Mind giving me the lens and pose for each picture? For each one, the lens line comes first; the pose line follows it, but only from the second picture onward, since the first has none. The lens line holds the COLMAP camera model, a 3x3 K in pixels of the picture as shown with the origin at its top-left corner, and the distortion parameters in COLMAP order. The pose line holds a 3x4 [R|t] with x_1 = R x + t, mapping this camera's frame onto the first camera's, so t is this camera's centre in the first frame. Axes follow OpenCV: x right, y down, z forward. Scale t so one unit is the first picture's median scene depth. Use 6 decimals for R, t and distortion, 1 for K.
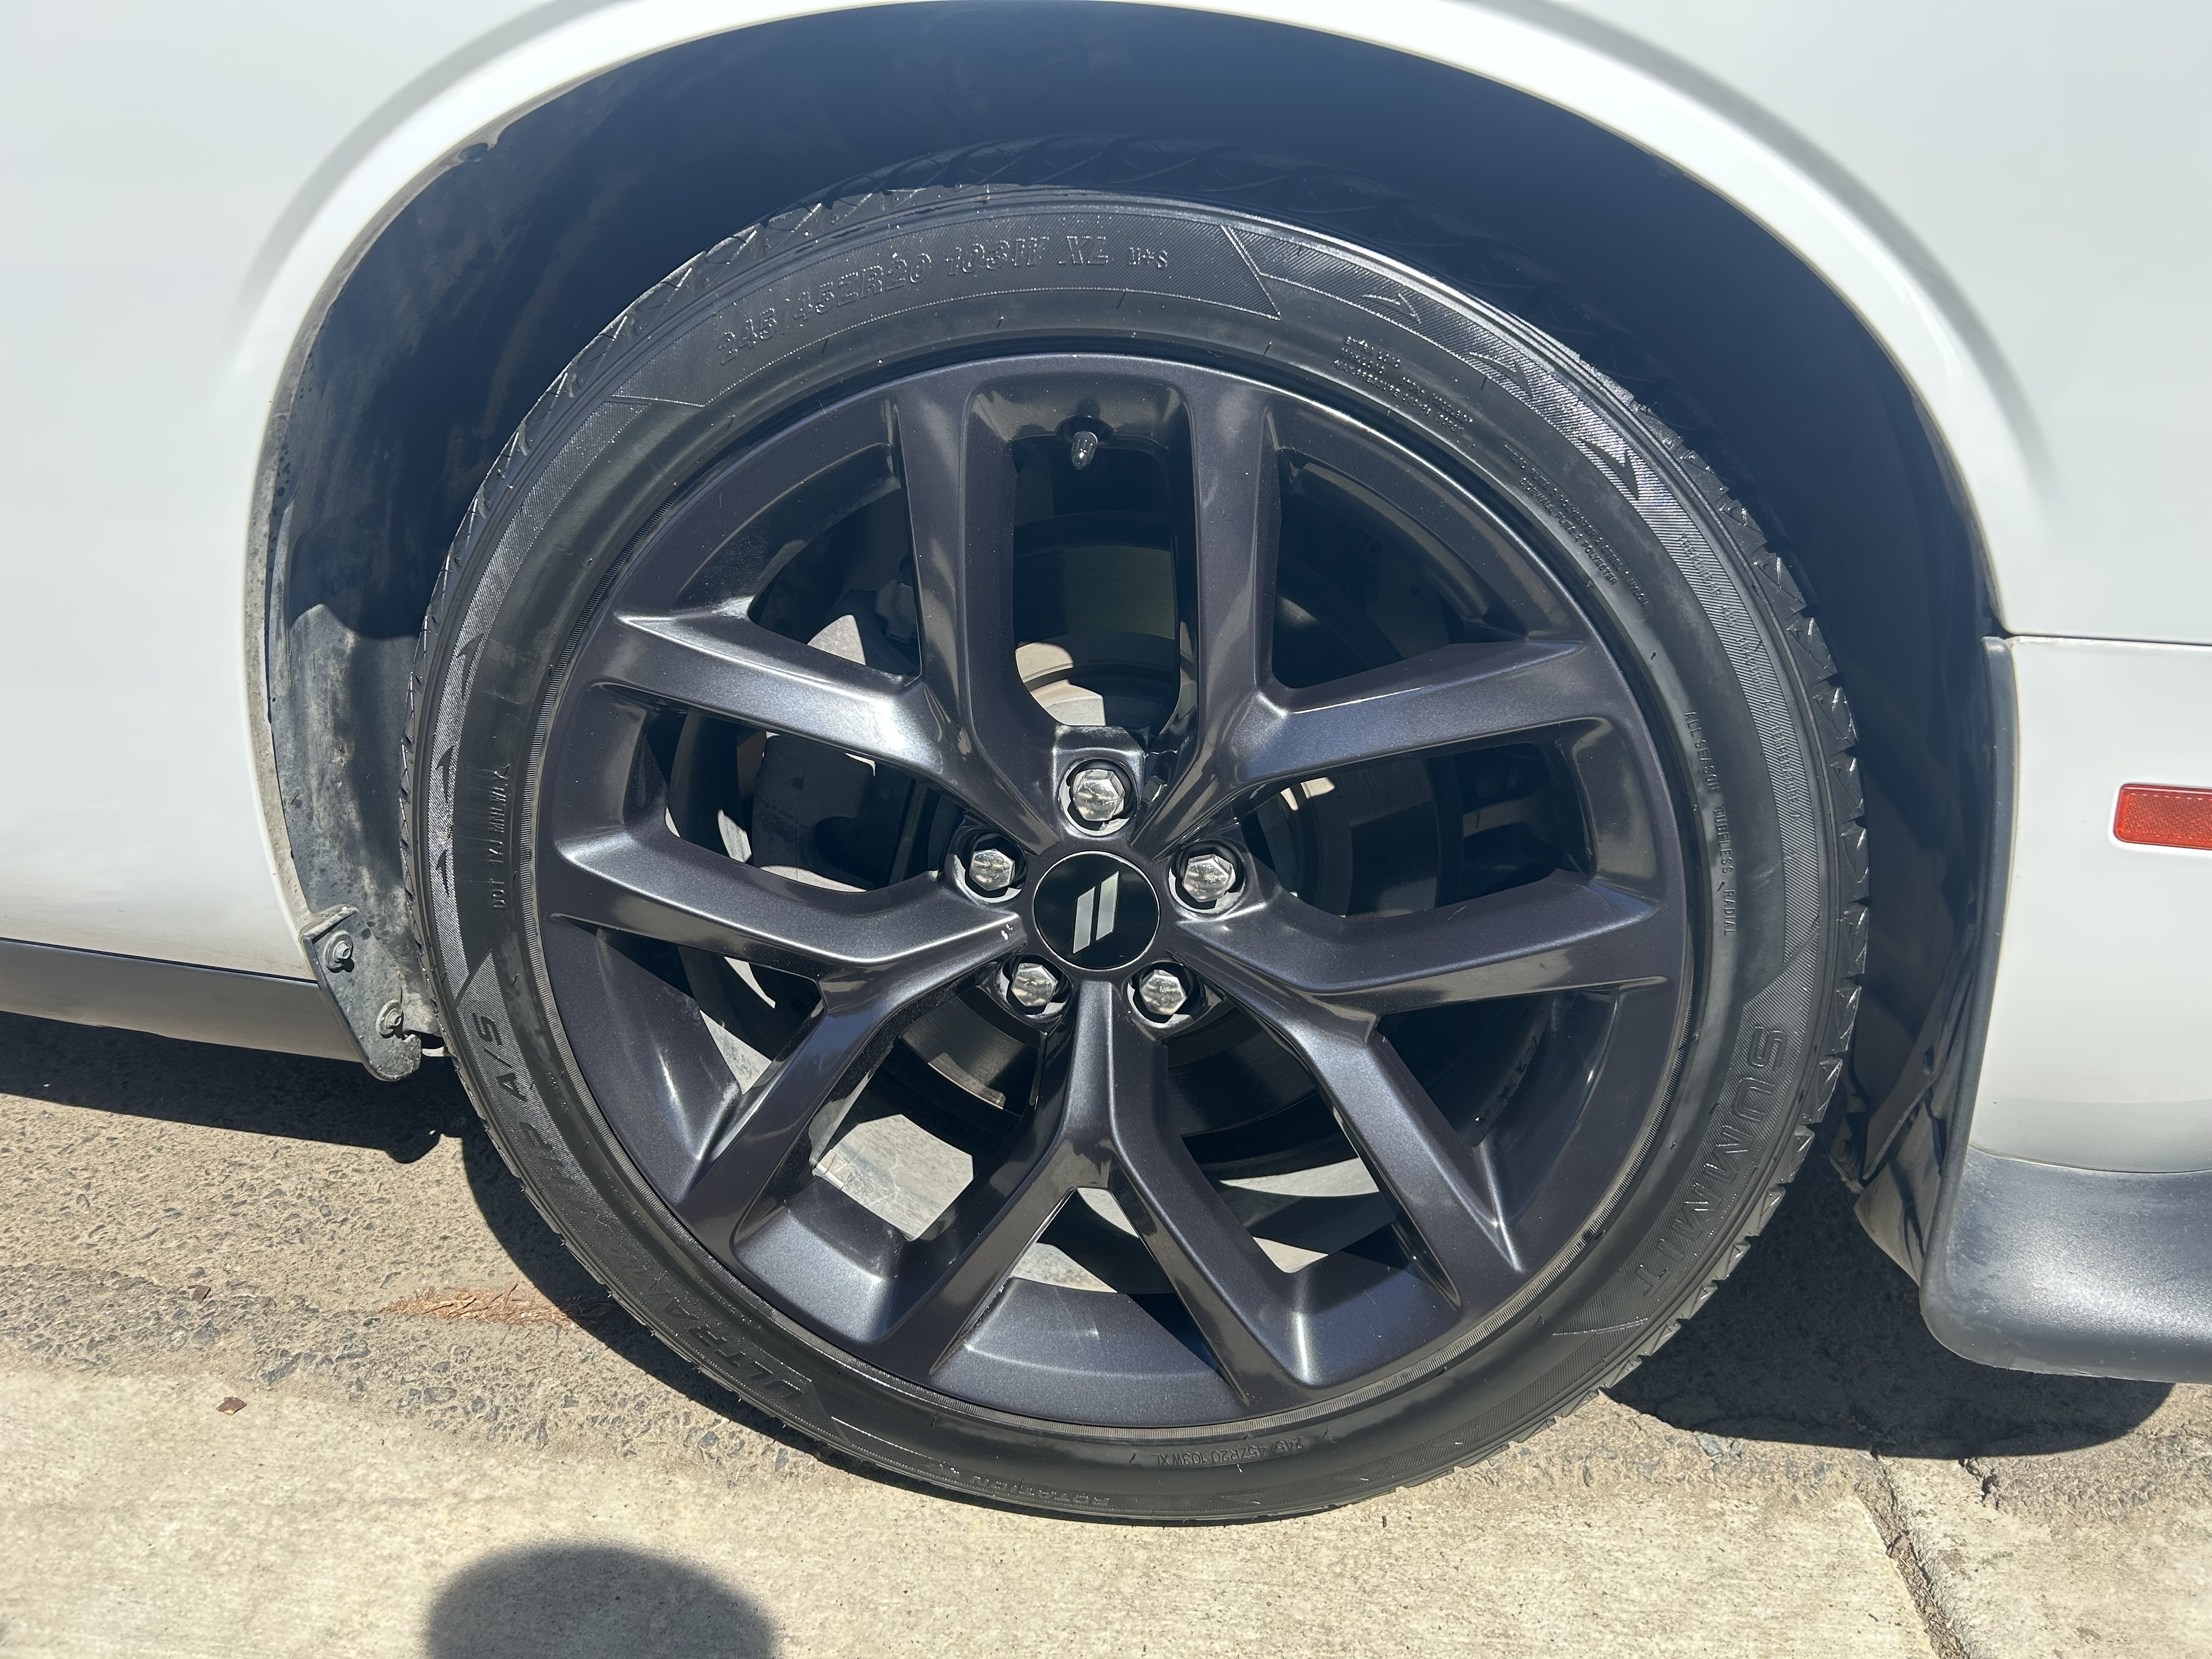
lens RADIAL K [[1721.7, 0, 1104.3], [0, 1721.7, 820.4], [0, 0, 1]] dist [0.032773, -0.044916]
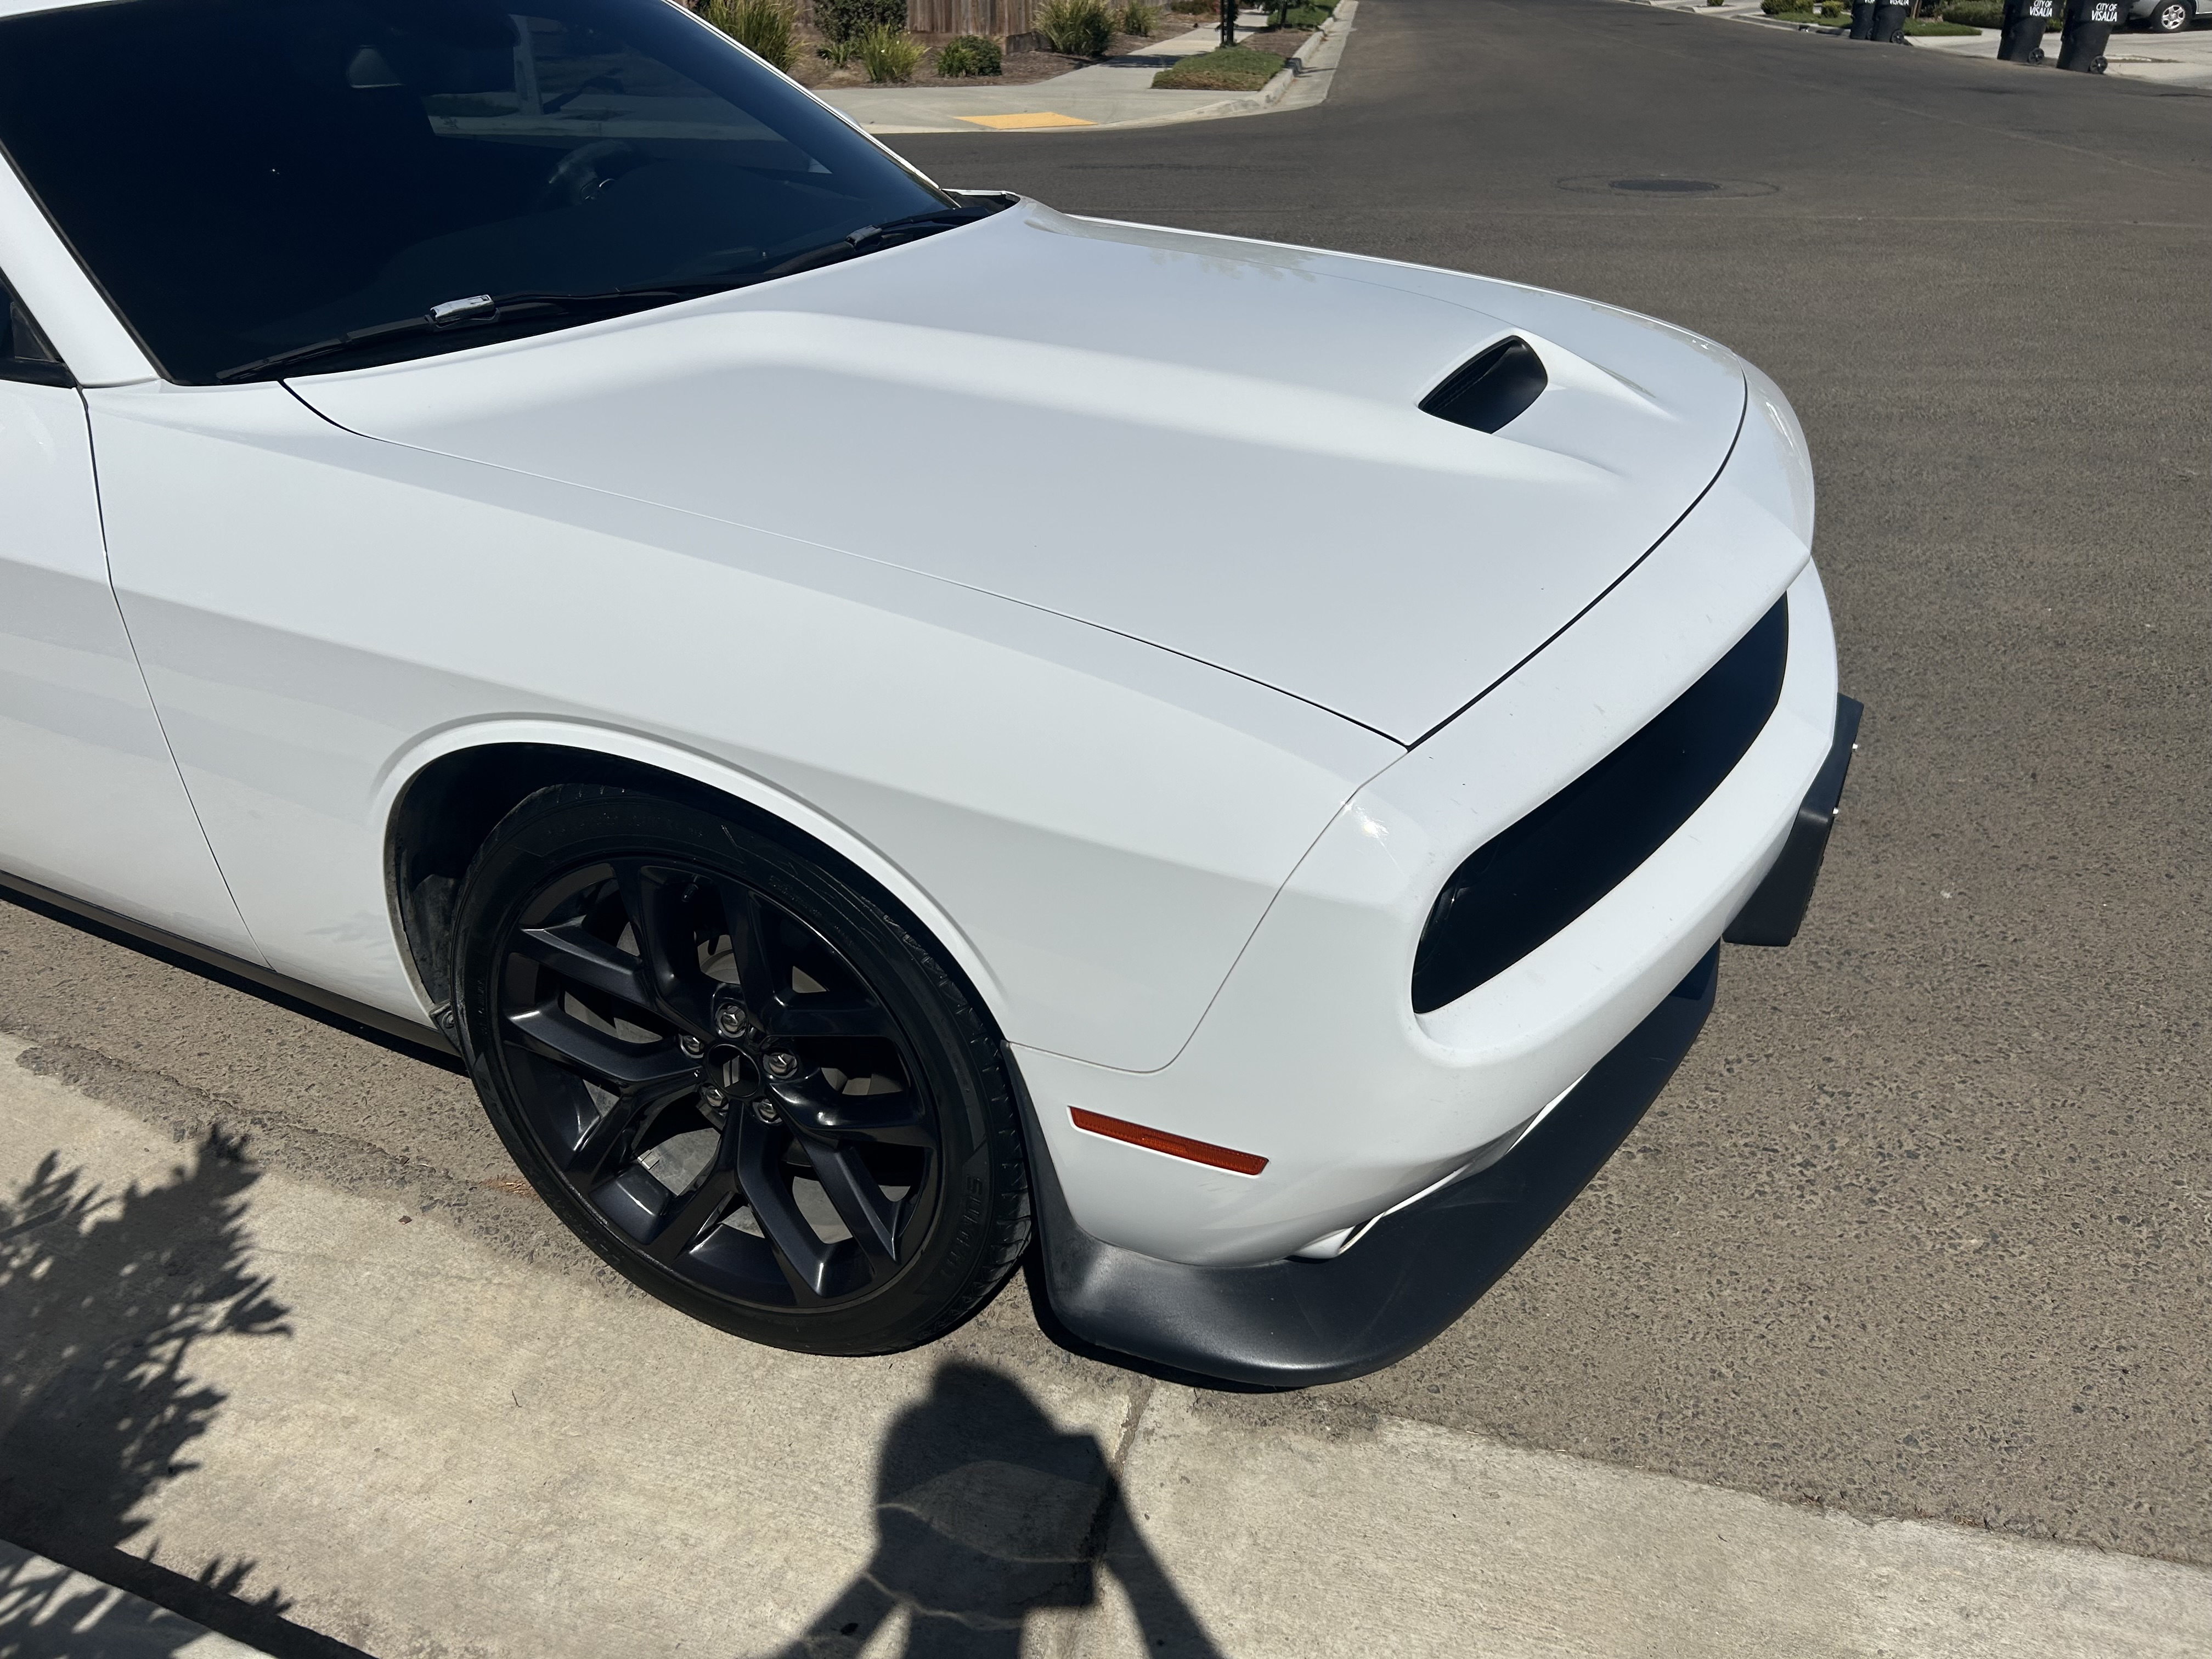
lens RADIAL K [[1721.7, 0, 1102.9], [0, 1721.7, 841.1], [0, 0, 1]] dist [0.032773, -0.044916]
pose [[0.966986, 0.101954, -0.233547, 0.806944], [-0.074045, 0.989350, 0.125318, -0.471172], [0.243836, -0.103888, 0.964236, -0.819161]]
